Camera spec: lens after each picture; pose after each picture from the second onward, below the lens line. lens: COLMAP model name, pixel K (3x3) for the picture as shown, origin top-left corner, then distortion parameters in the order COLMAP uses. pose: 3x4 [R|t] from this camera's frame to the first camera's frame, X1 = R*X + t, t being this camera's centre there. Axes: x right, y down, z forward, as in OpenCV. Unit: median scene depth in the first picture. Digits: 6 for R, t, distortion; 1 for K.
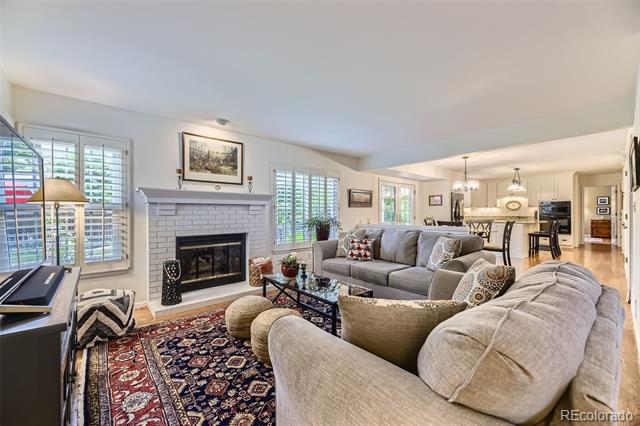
lens RADIAL K [[259.4, 0, 320.0], [0, 259.4, 213.0], [0, 0, 1]] dist [0.000028, -0.000076]
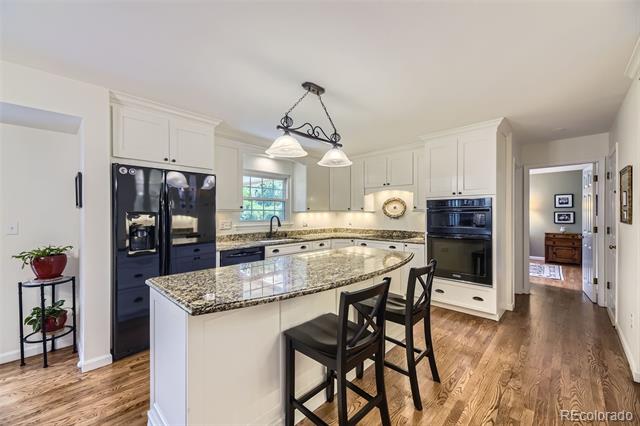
lens RADIAL K [[259.4, 0, 320.0], [0, 259.4, 213.0], [0, 0, 1]] dist [0.000028, -0.000076]
pose [[0.996096, 0.002257, 0.088244, 0.236637], [-0.001990, 0.999993, -0.003115, -0.007762], [-0.088250, 0.002927, 0.996094, 0.224160]]
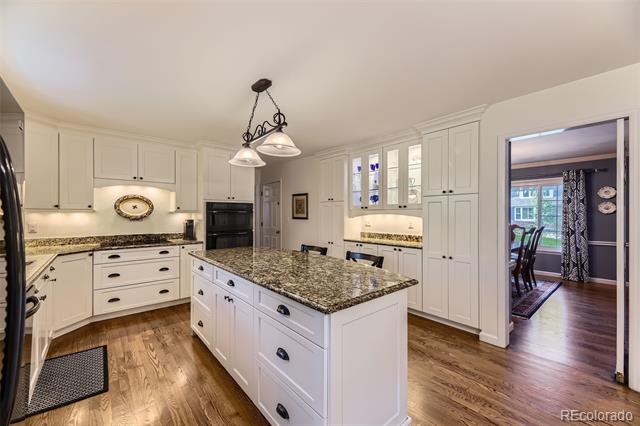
lens RADIAL K [[259.4, 0, 320.0], [0, 259.4, 213.0], [0, 0, 1]] dist [0.000028, -0.000076]
pose [[0.012212, 0.000395, 0.999925, 0.149249], [-0.008809, 0.999961, -0.000287, -0.009797], [-0.999887, -0.008805, 0.012215, 0.297966]]
